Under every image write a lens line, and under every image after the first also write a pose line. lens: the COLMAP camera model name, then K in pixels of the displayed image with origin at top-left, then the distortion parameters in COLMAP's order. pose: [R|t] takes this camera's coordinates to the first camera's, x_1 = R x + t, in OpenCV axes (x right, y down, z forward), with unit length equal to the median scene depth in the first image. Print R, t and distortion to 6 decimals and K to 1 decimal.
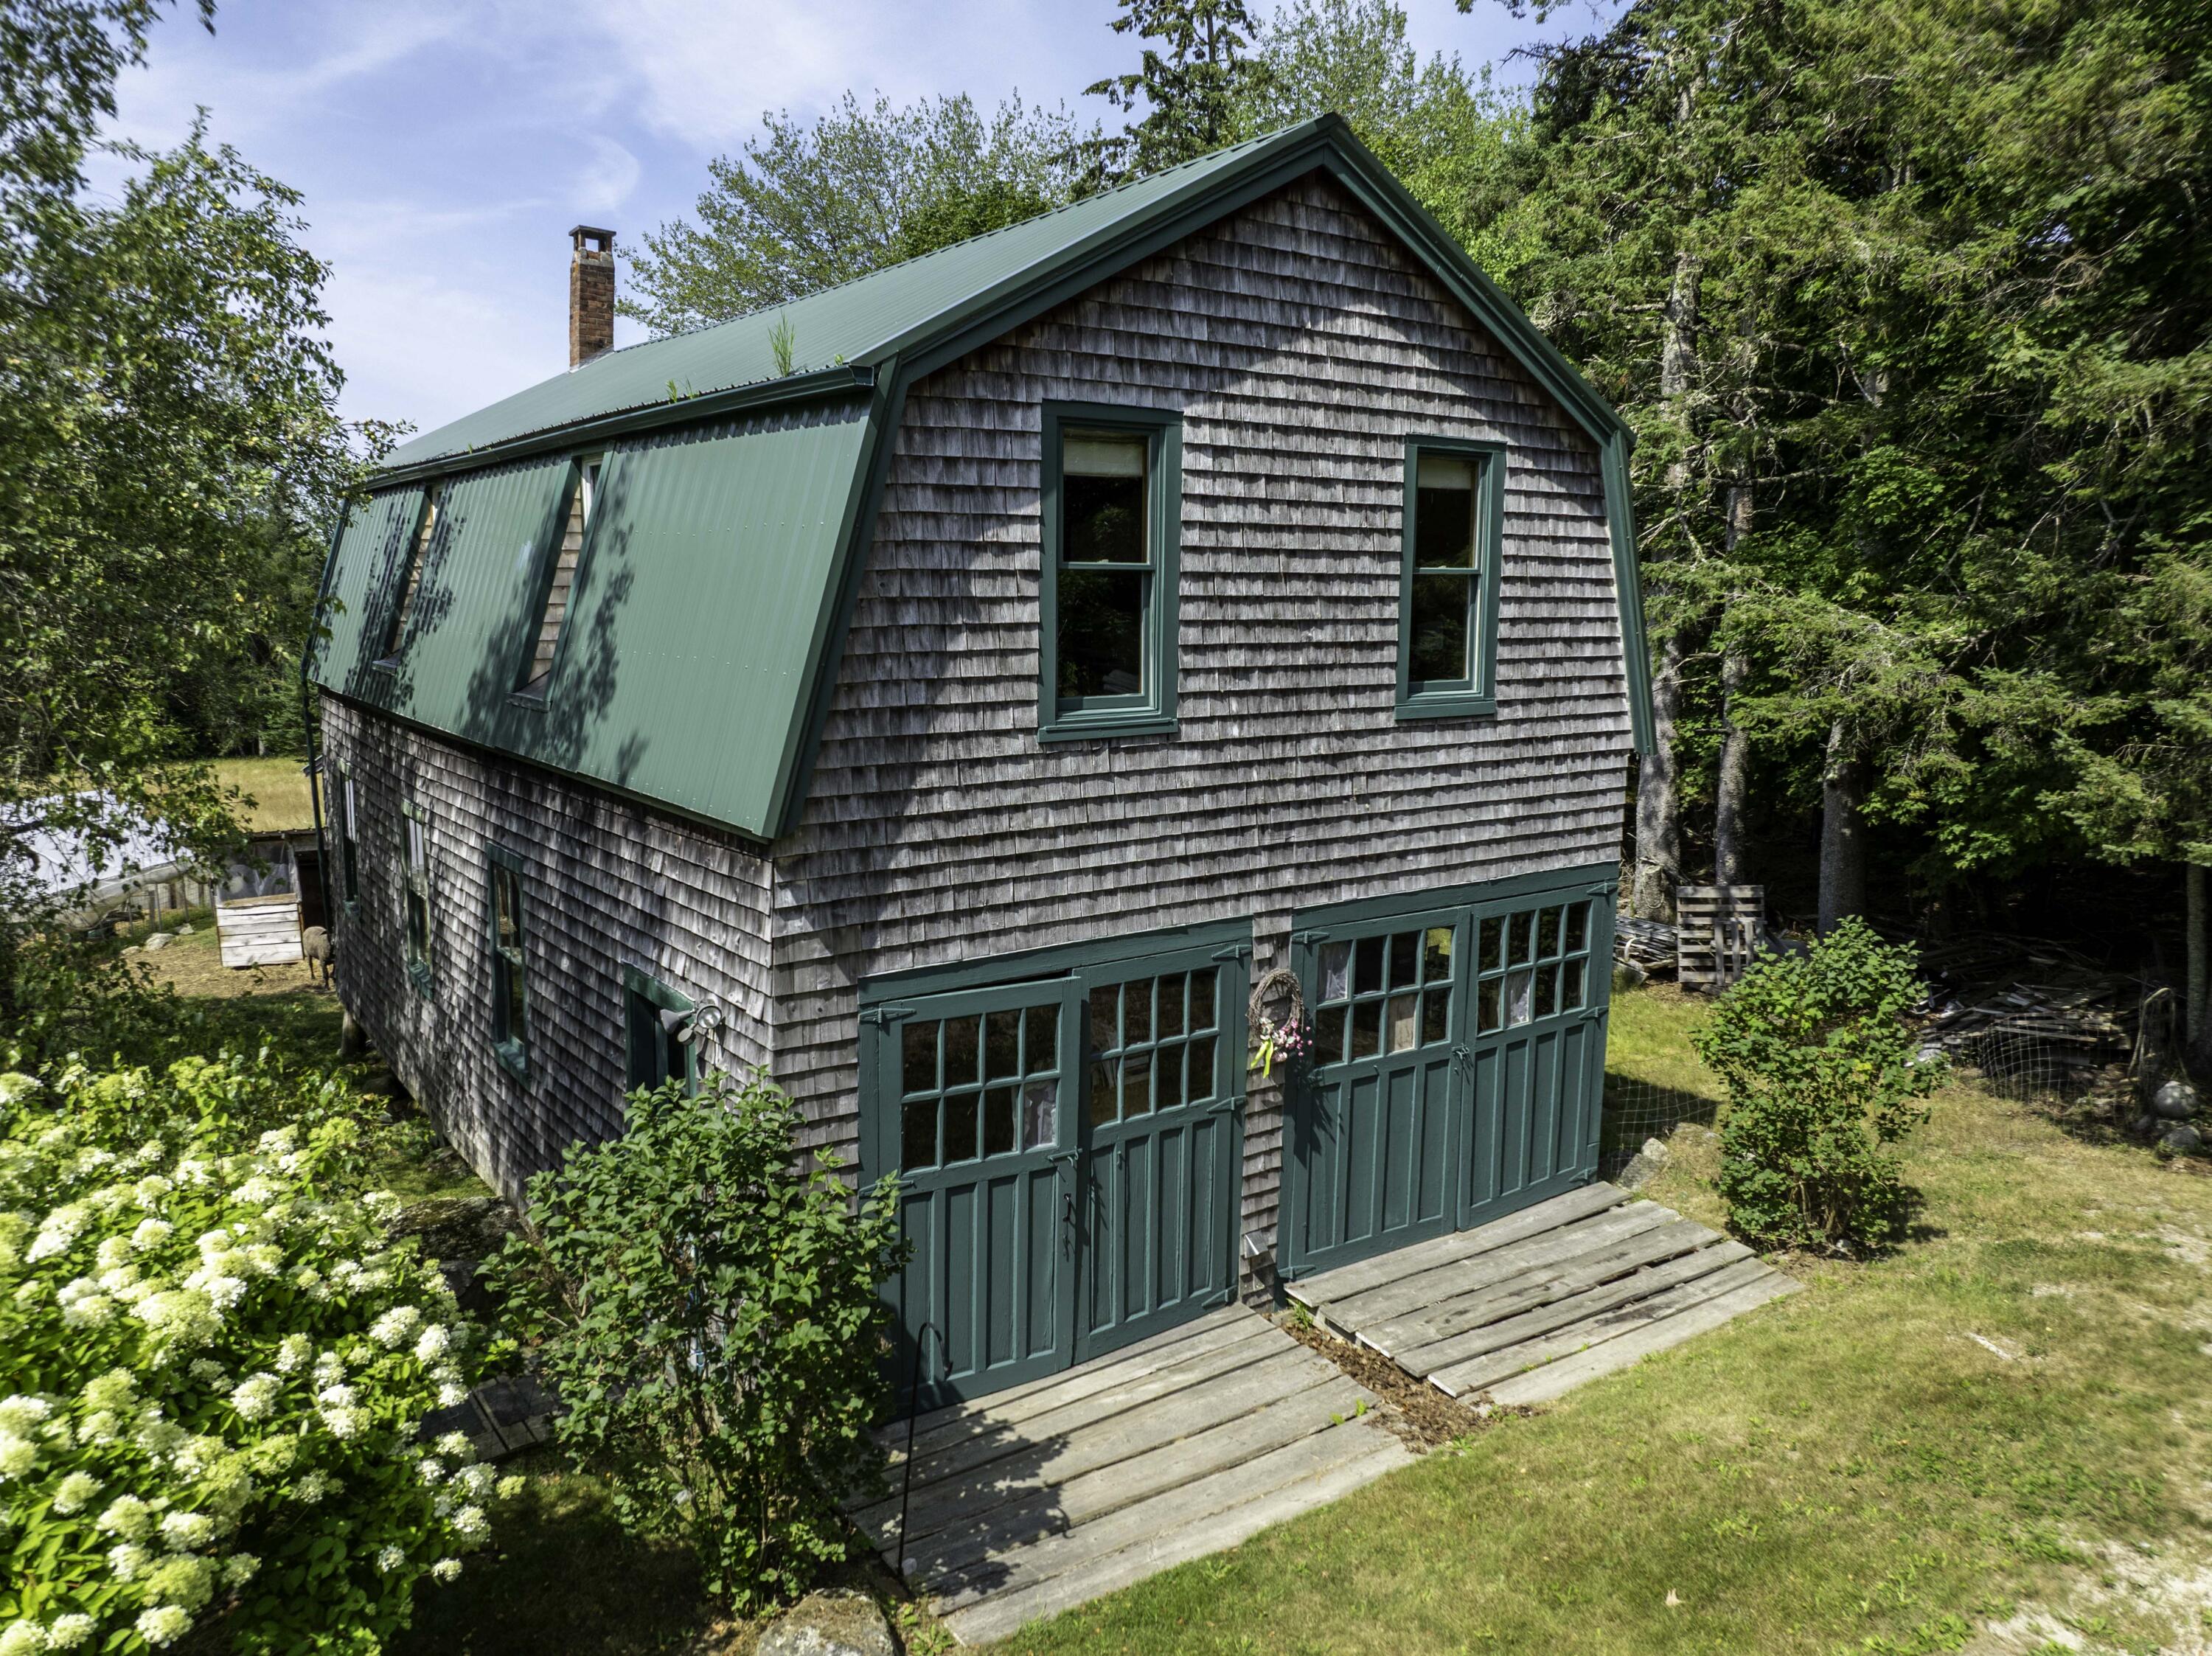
lens RADIAL K [[1564.7, 0, 1106.0], [0, 1564.7, 828.0], [0, 0, 1]] dist [-0.024040, -0.004068]
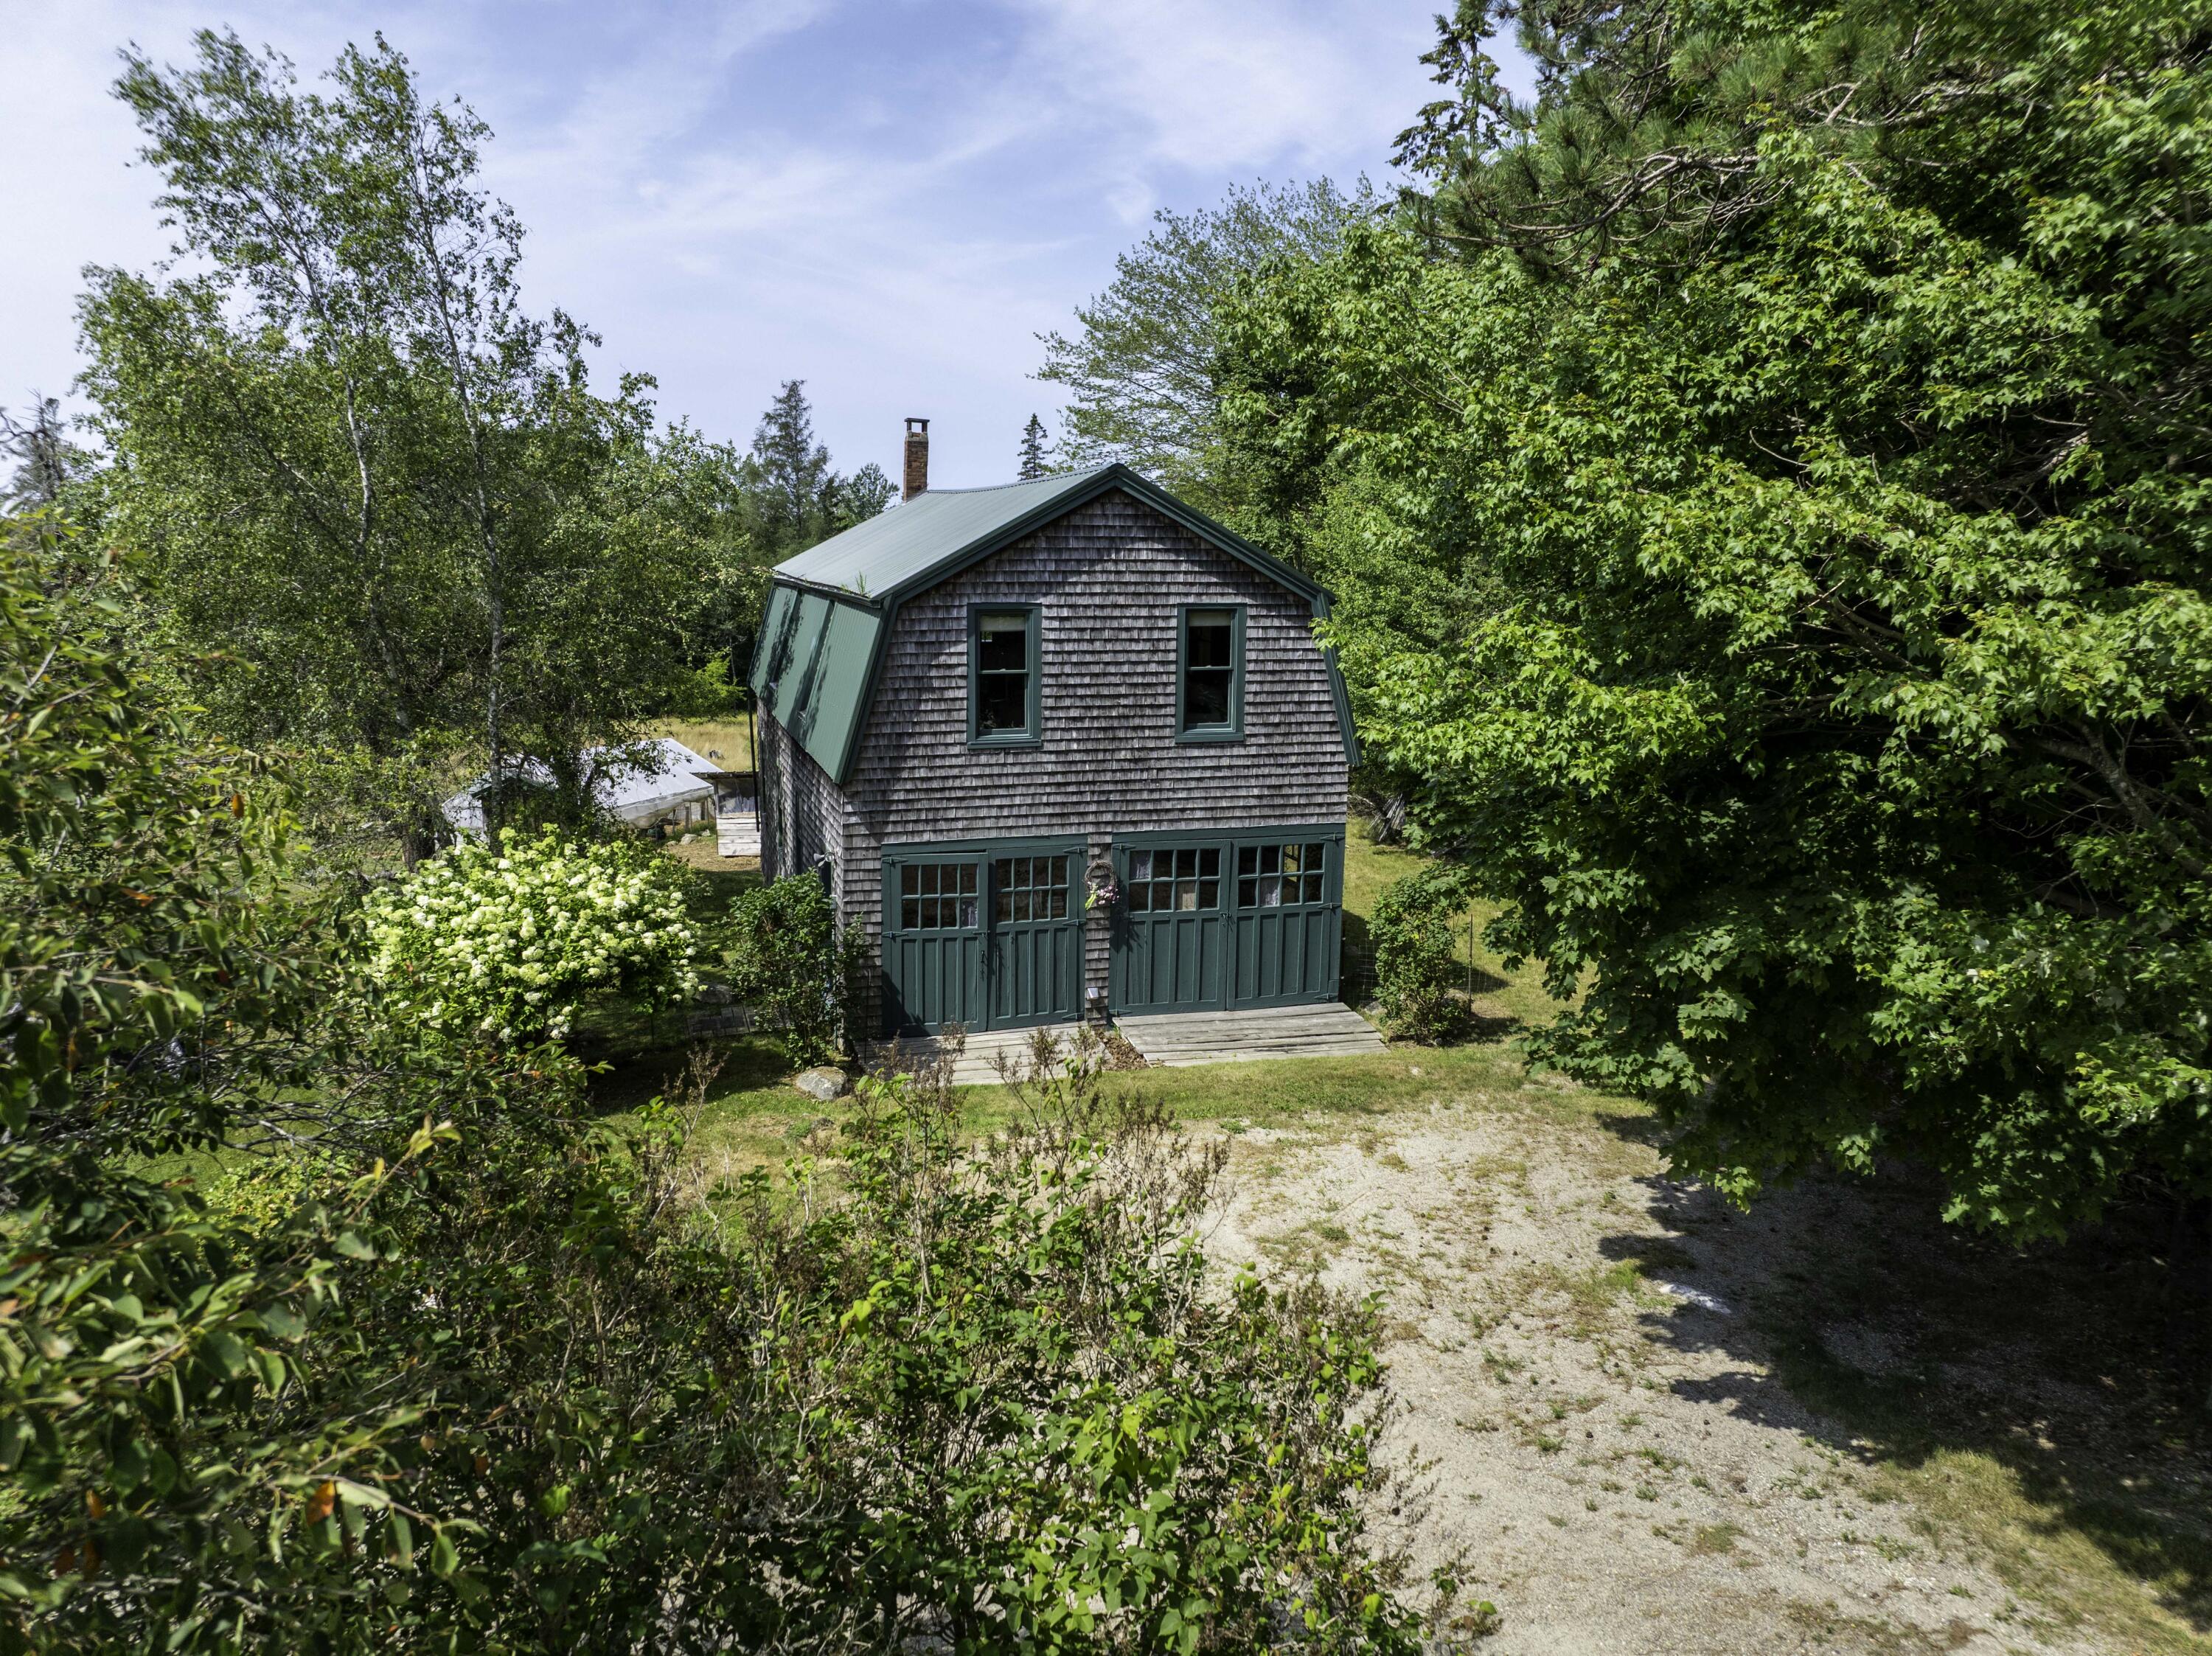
lens RADIAL K [[1564.7, 0, 1106.0], [0, 1564.7, 828.0], [0, 0, 1]] dist [-0.024040, -0.004068]
pose [[0.944457, 0.056255, -0.323784, 0.815841], [-0.050729, 0.998387, 0.025489, -0.006741], [0.324696, -0.007648, 0.945788, -1.008600]]
